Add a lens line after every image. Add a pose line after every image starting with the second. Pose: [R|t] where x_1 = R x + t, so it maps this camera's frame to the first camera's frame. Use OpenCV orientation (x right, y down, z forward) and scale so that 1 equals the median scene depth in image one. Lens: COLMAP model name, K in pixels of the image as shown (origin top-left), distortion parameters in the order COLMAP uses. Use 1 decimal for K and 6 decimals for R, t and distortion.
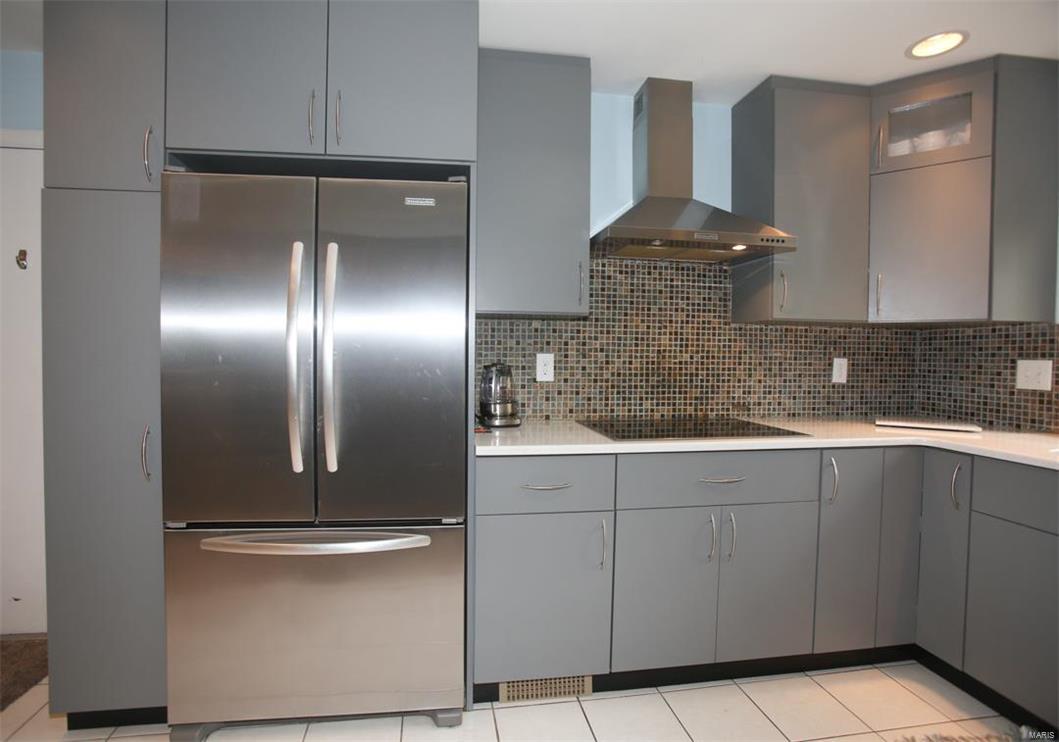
lens RADIAL K [[515.0, 0, 529.5], [0, 515.0, 371.0], [0, 0, 1]] dist [-0.000275, -0.000210]
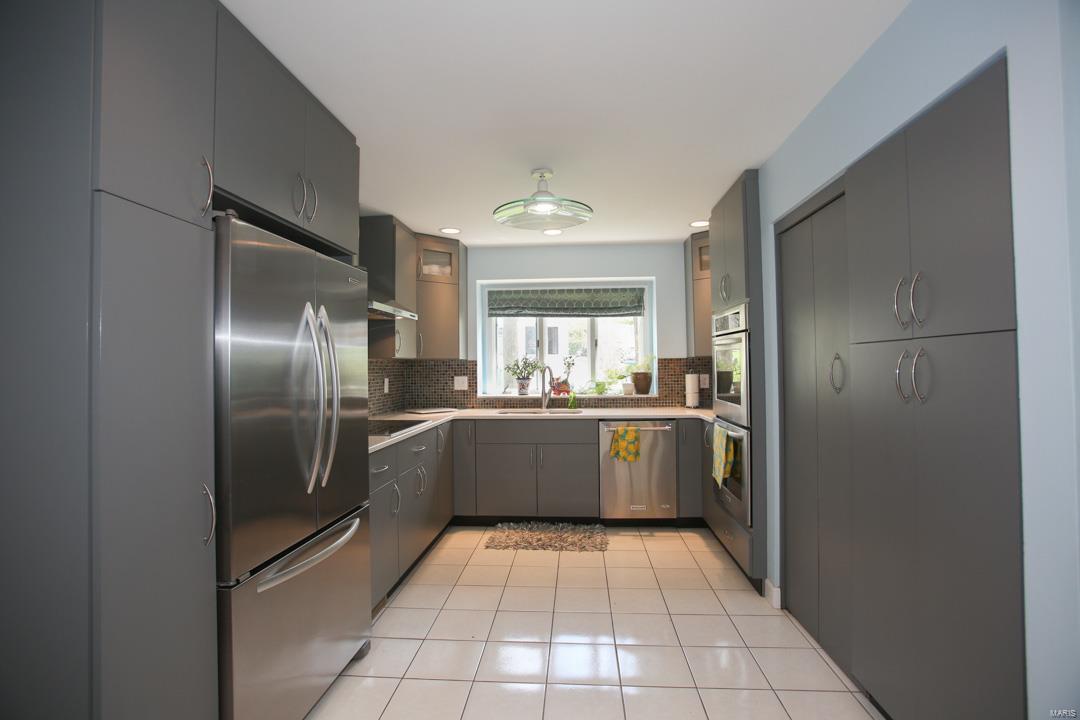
lens RADIAL K [[500.9, 0, 540.0], [0, 500.9, 360.0], [0, 0, 1]] dist [-0.041571, 0.000733]
pose [[0.240386, -0.001956, 0.970675, -1.090320], [0.044919, 0.998949, -0.009111, -0.059792], [-0.969637, 0.045792, 0.240221, 0.157475]]
